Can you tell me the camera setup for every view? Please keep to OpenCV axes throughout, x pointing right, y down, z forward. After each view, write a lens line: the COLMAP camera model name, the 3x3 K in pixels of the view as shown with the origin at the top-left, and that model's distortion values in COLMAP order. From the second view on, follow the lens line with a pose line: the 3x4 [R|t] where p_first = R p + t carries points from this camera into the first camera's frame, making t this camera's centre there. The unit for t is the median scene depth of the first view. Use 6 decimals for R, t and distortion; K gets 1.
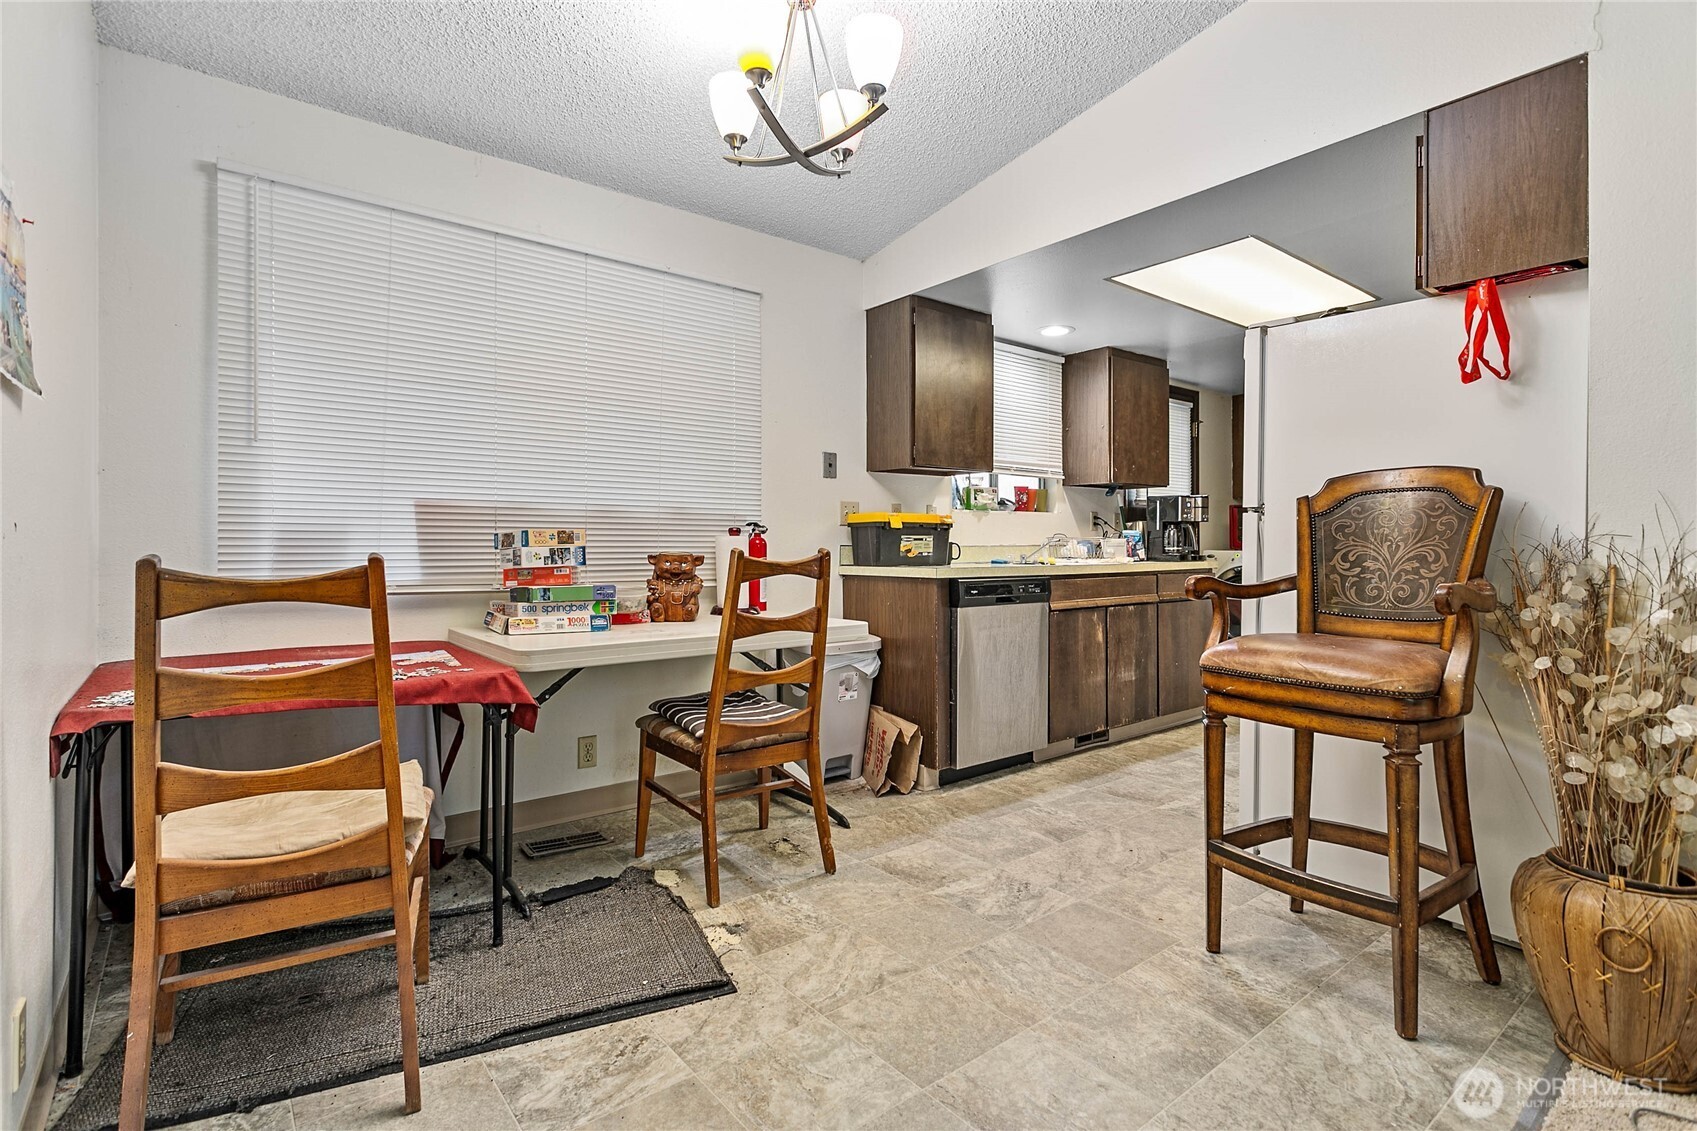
lens RADIAL K [[819.6, 0, 840.7], [0, 819.6, 548.6], [0, 0, 1]] dist [-0.000120, 0.000819]
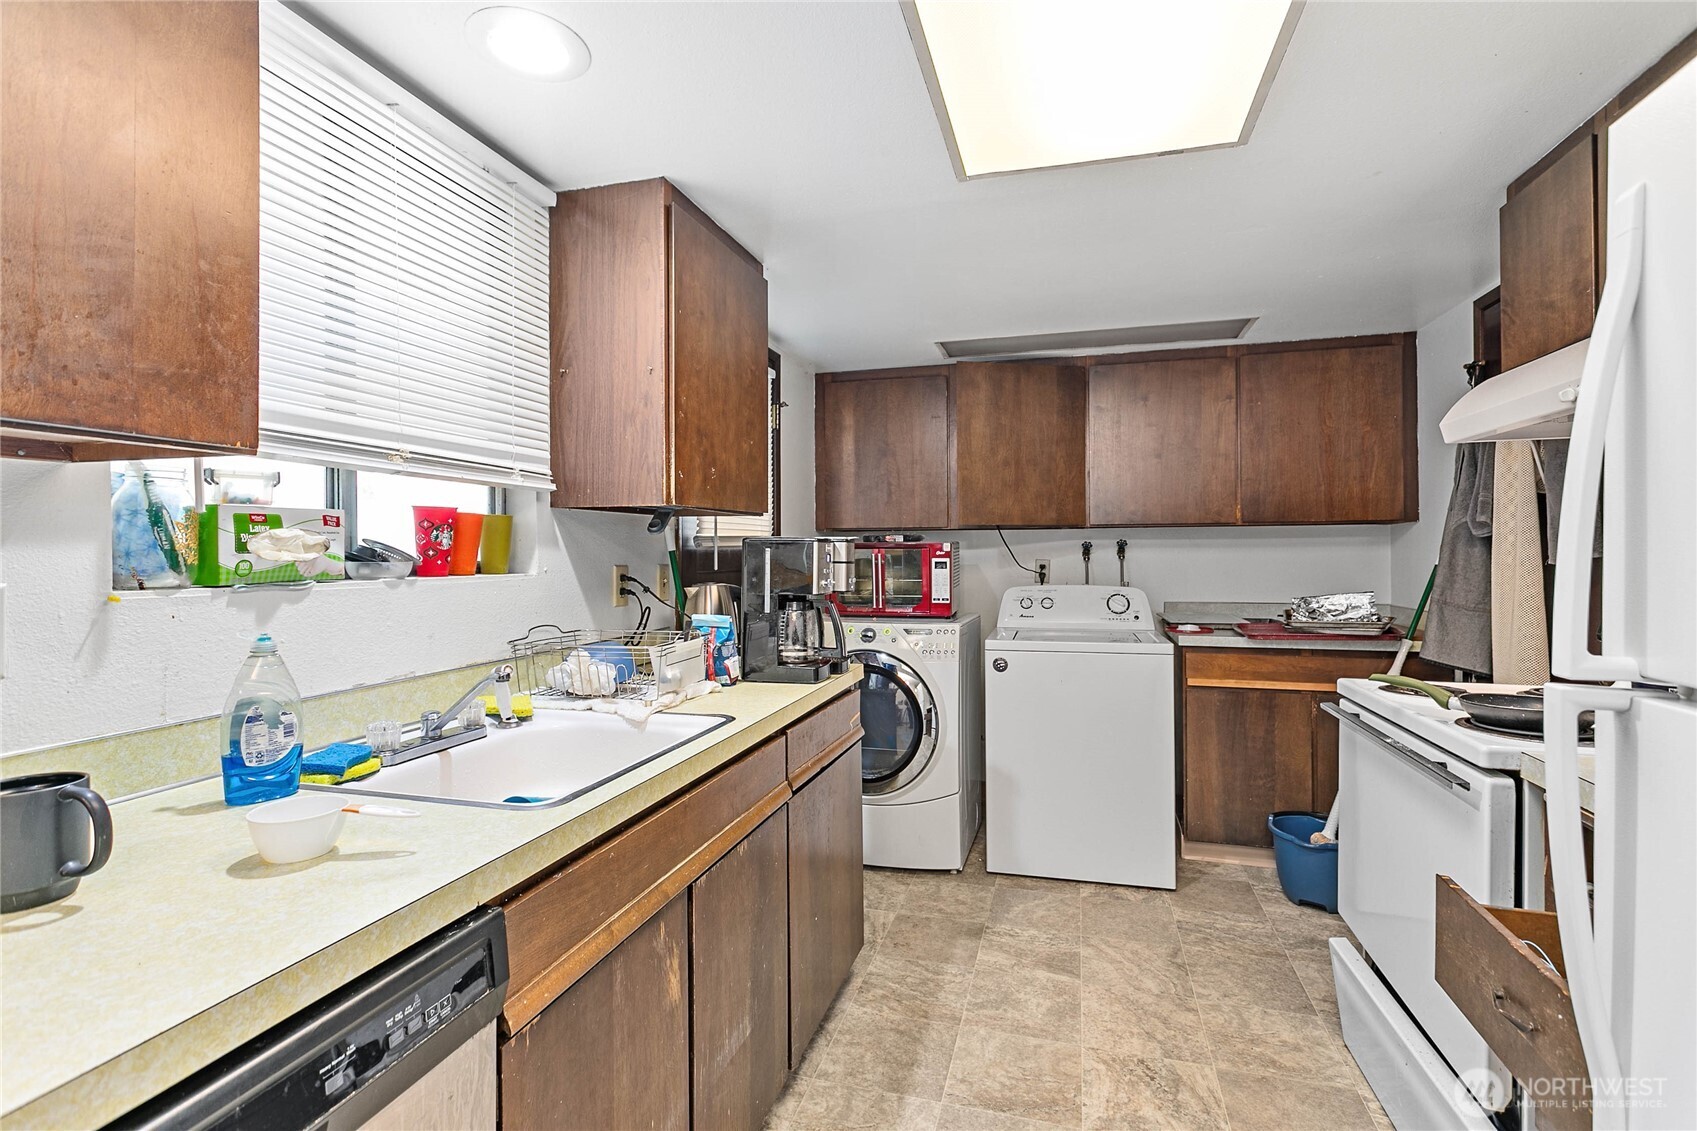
lens RADIAL K [[819.6, 0, 840.7], [0, 819.6, 548.6], [0, 0, 1]] dist [-0.000120, 0.000819]
pose [[0.819991, 0.002421, 0.572371, 0.160280], [0.006287, 0.999893, -0.013236, -0.051751], [-0.572341, 0.014452, 0.819888, 0.601924]]
